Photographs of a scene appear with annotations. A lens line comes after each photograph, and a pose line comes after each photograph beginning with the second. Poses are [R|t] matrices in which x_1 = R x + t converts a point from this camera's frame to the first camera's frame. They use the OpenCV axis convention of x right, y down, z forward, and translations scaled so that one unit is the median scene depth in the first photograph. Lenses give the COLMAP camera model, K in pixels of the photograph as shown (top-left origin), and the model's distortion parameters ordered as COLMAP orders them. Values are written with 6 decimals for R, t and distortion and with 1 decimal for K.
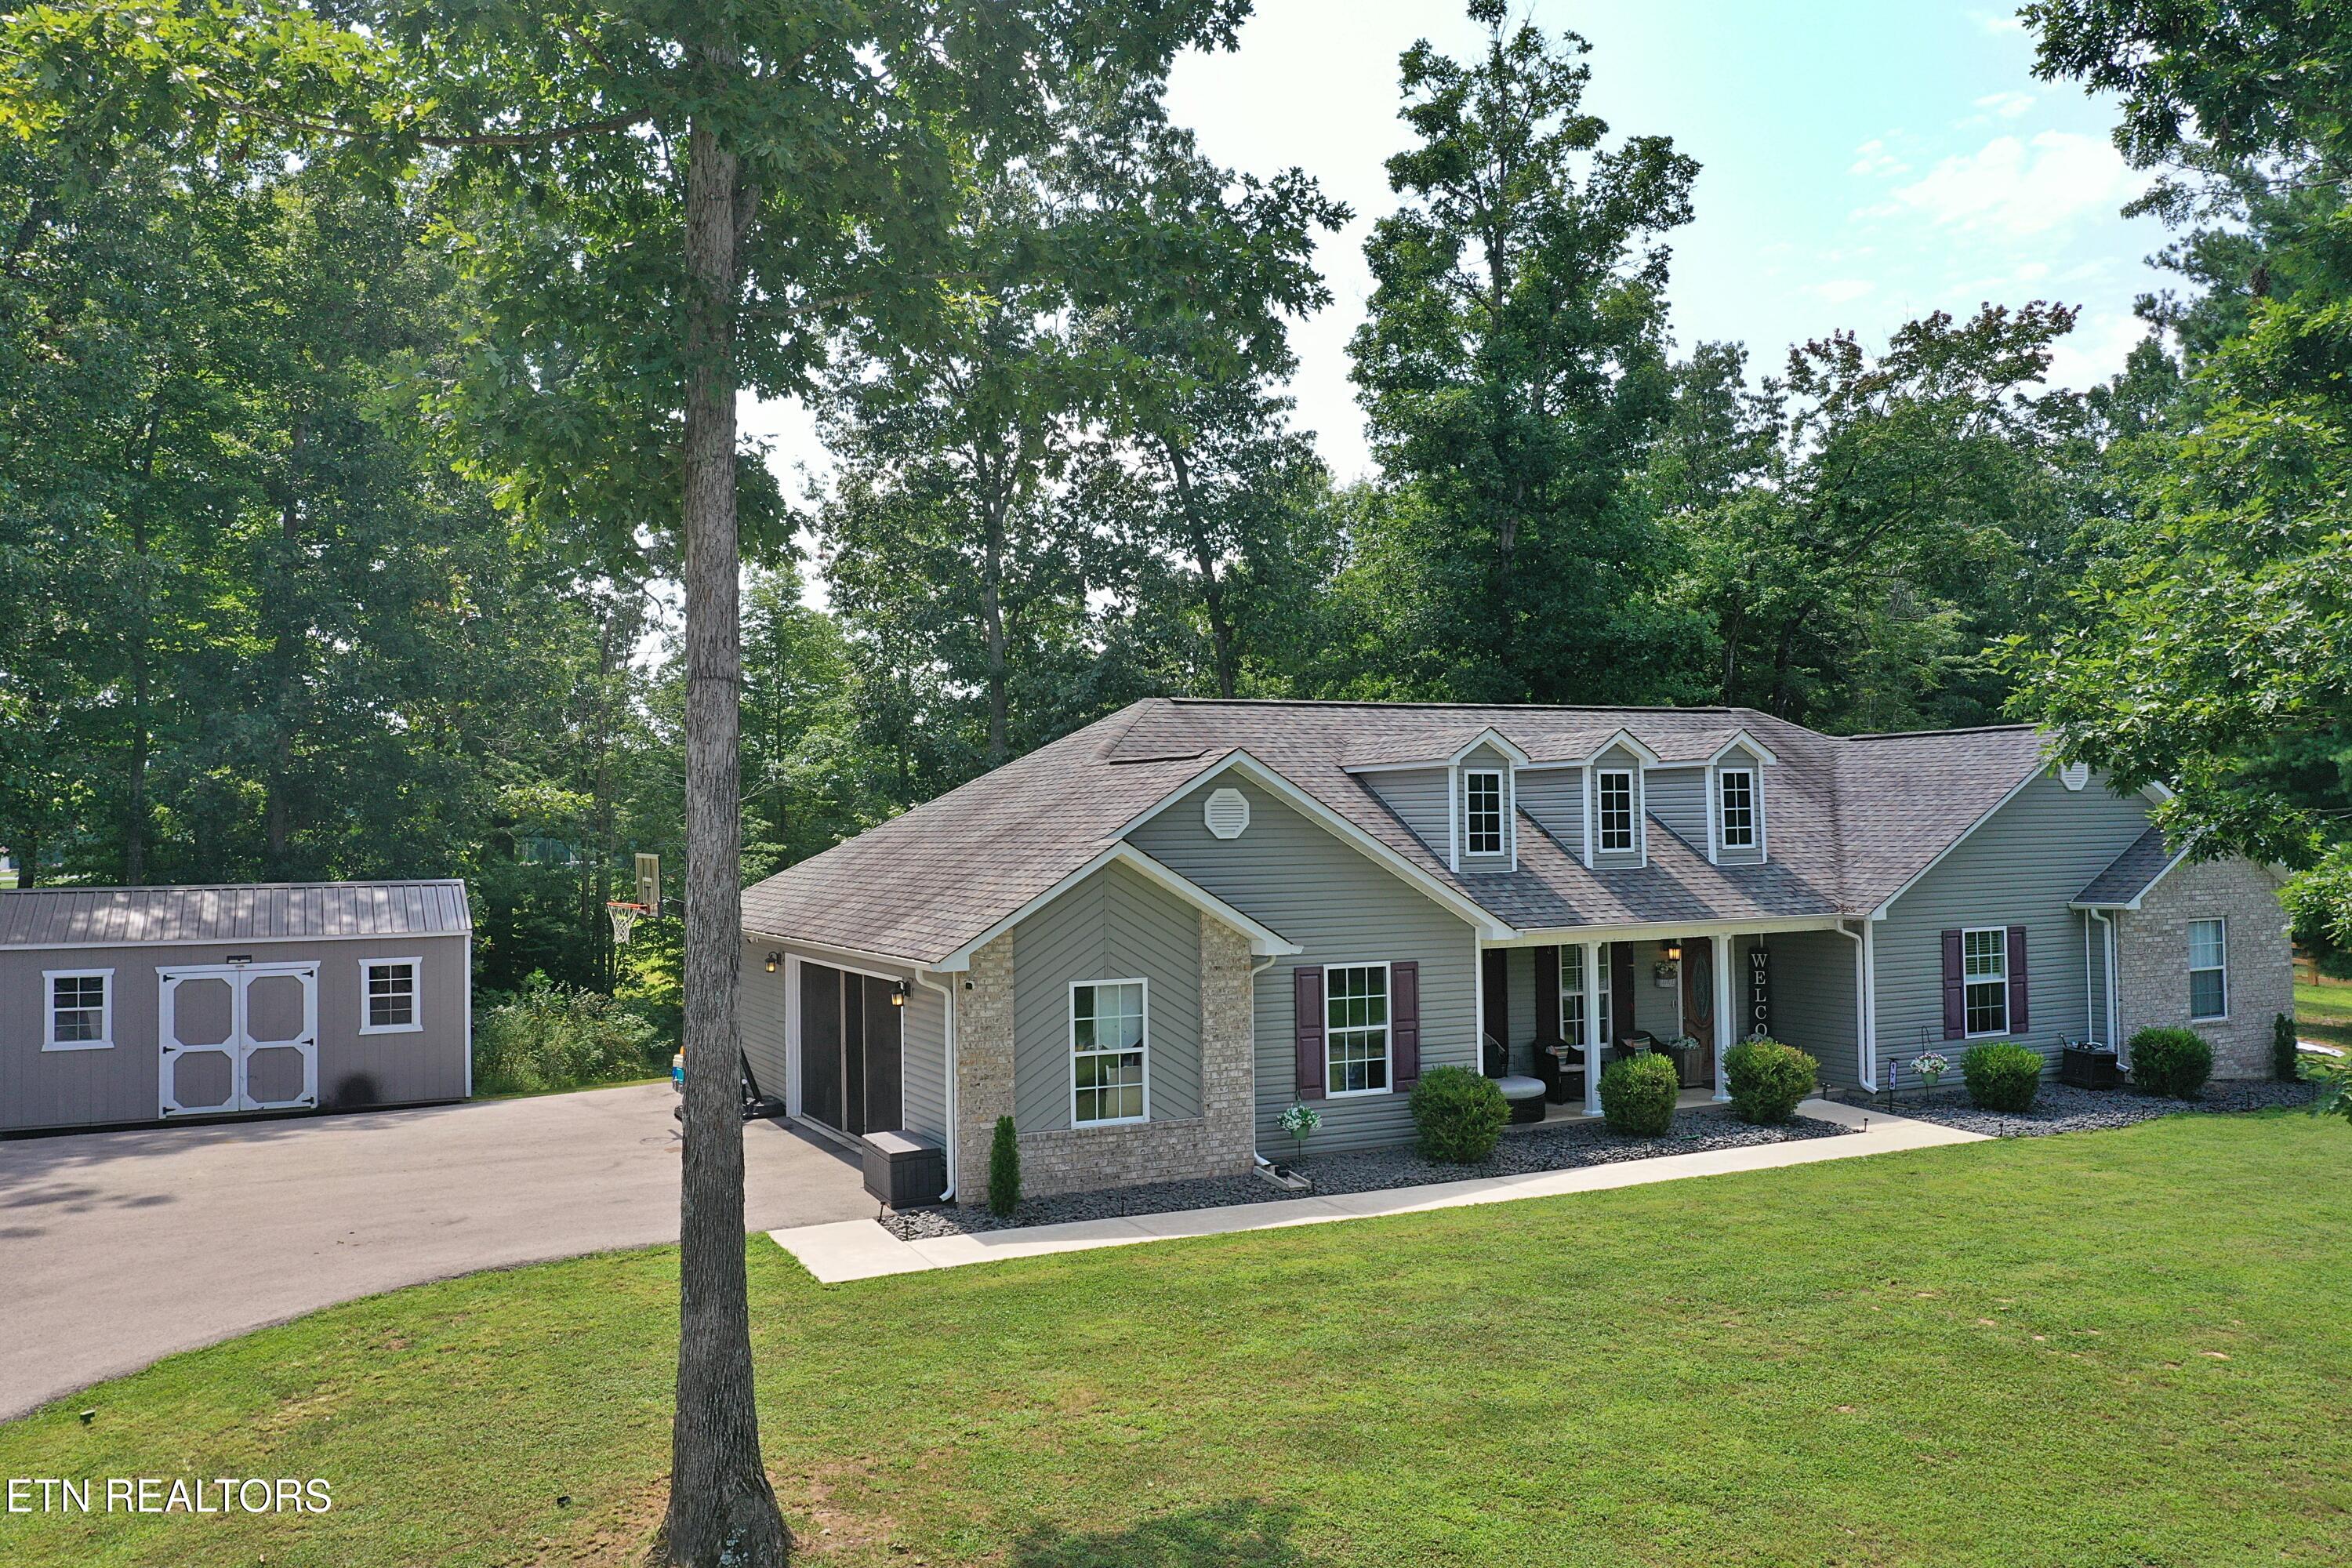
lens RADIAL K [[1887.6, 0, 1184.5], [0, 1887.6, 724.8], [0, 0, 1]] dist [0.005722, 0.002022]
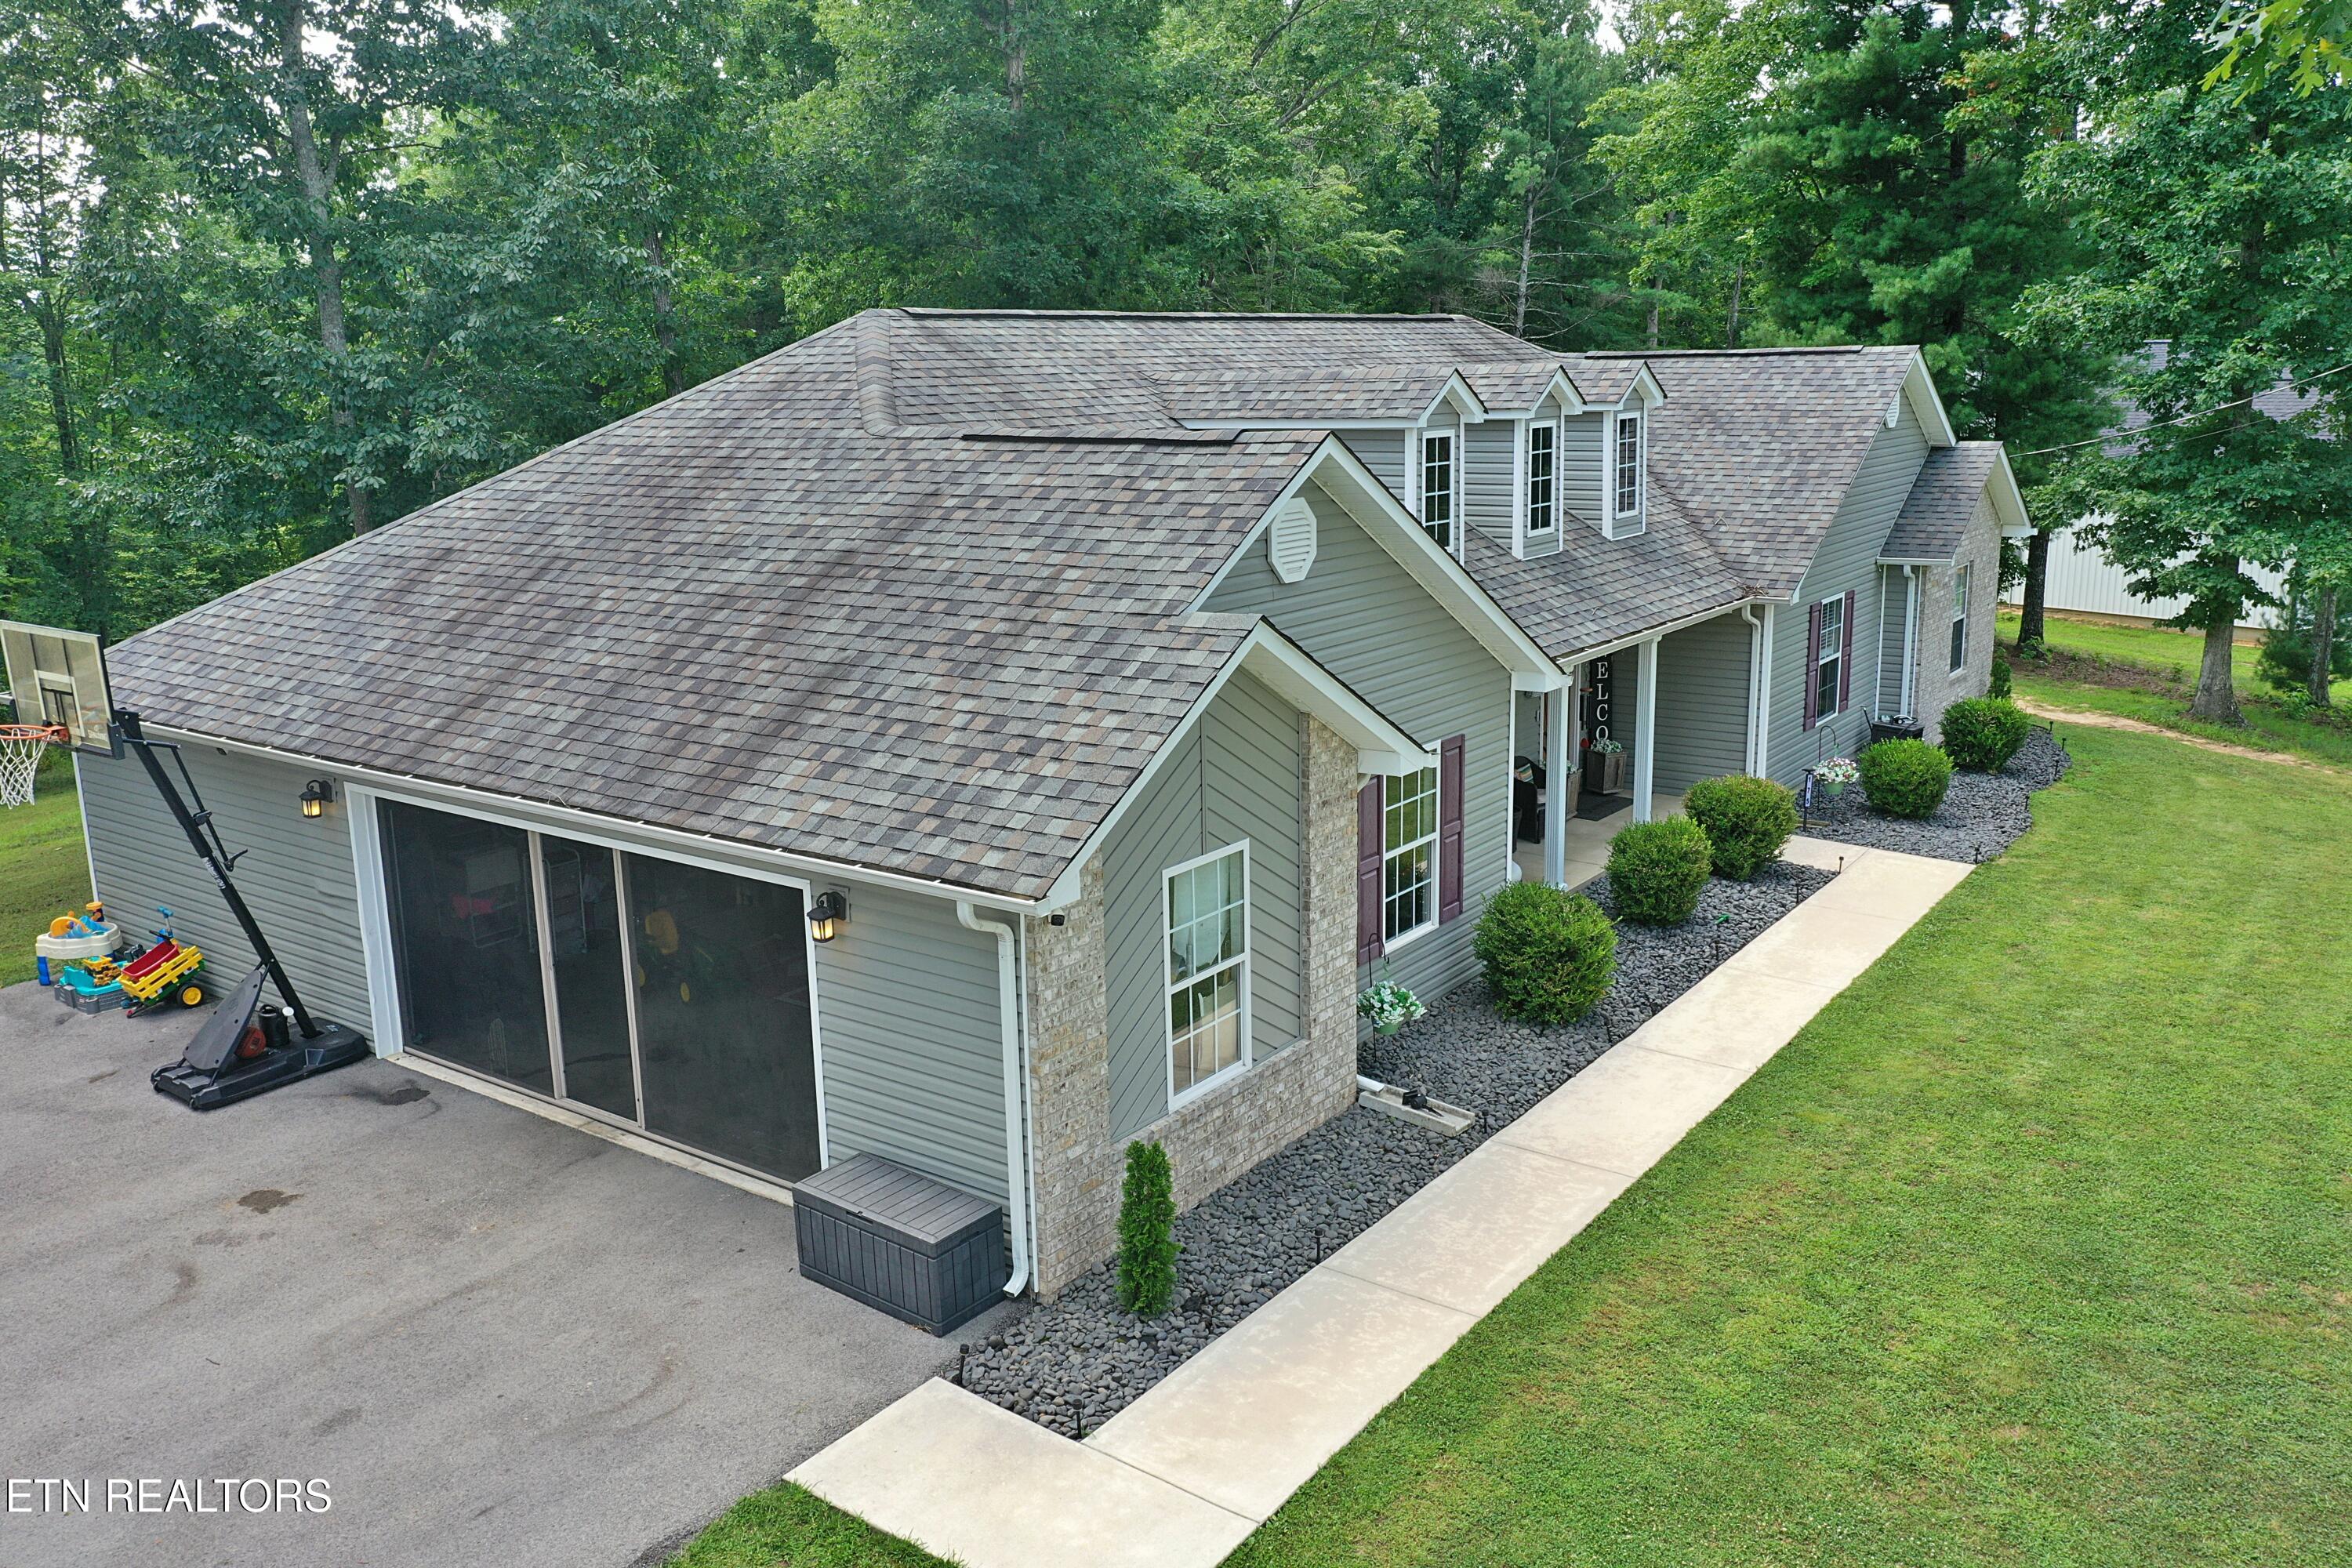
lens RADIAL K [[1864.4, 0, 1176.0], [0, 1864.4, 784.0], [0, 0, 1]] dist [0.000962, 0.003508]
pose [[0.888182, -0.104368, 0.447482, -0.227431], [-0.017382, 0.965534, 0.259695, -0.024640], [-0.459163, -0.238434, 0.855756, 0.397657]]
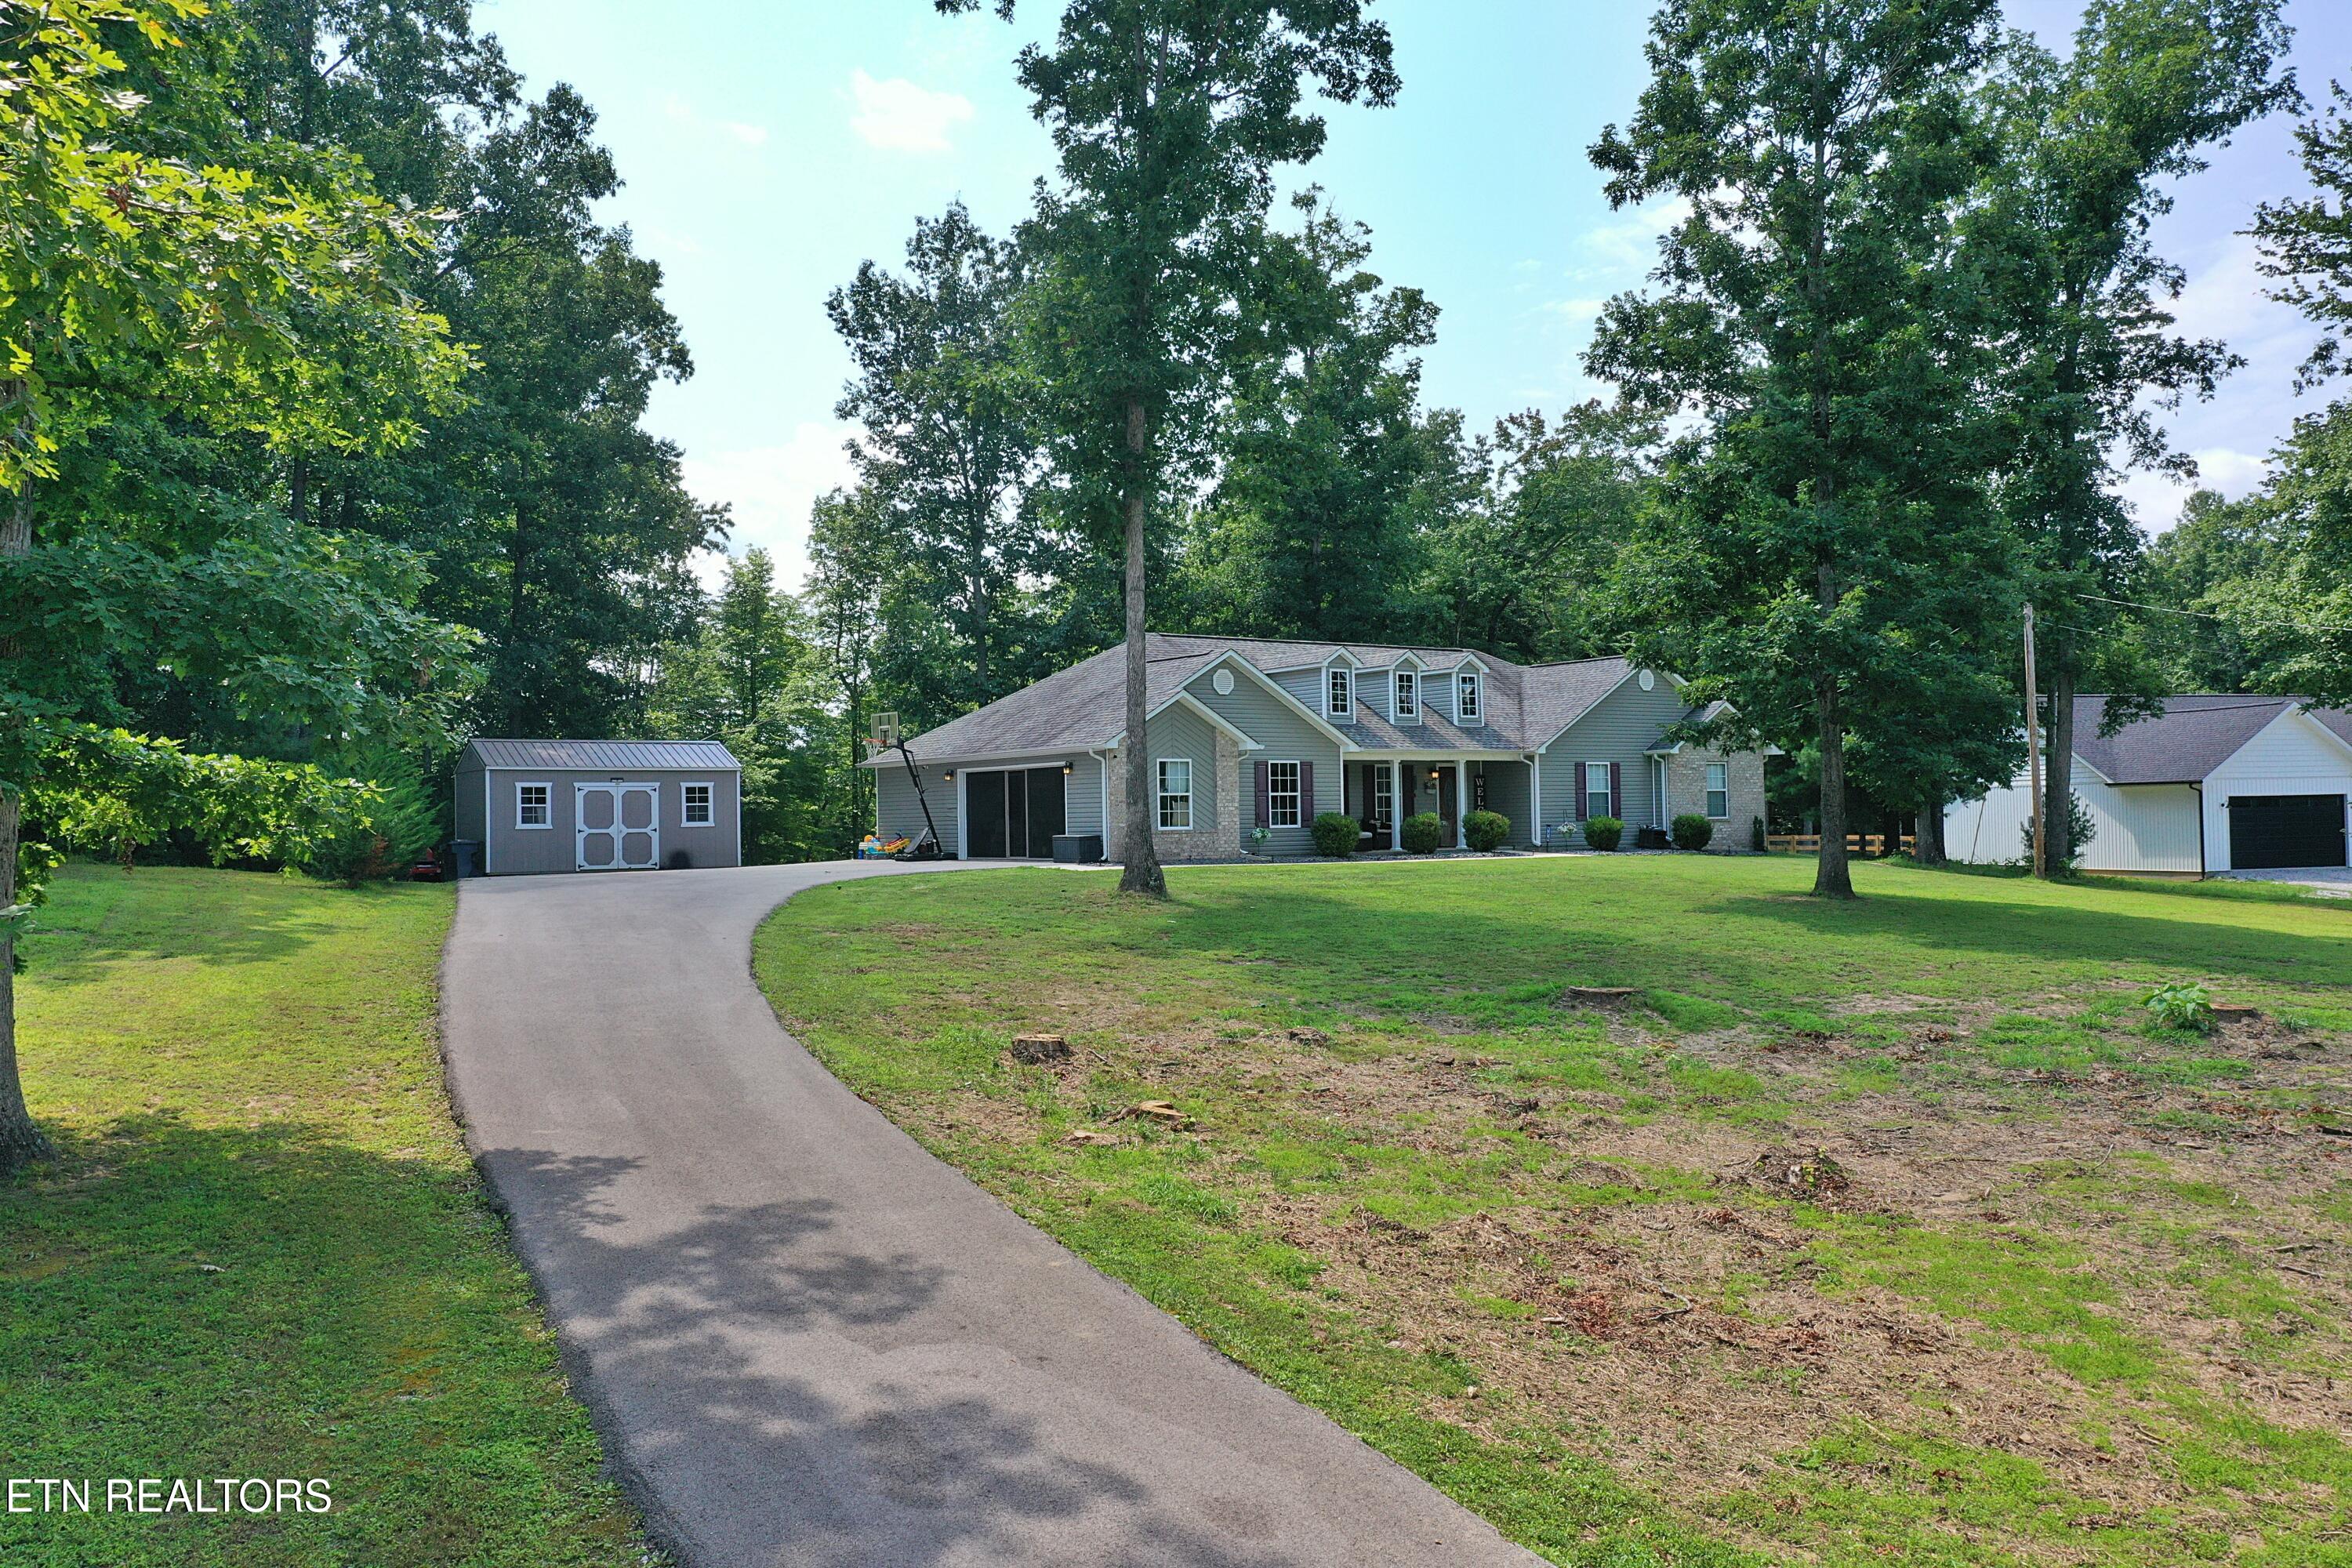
lens RADIAL K [[1927.3, 0, 1179.9], [0, 1927.3, 659.1], [0, 0, 1]] dist [-0.007677, -0.001933]
pose [[0.989433, 0.009872, 0.144654, -0.255546], [-0.004450, 0.999277, -0.037756, 0.080196], [-0.144922, 0.036713, 0.988762, -0.810907]]
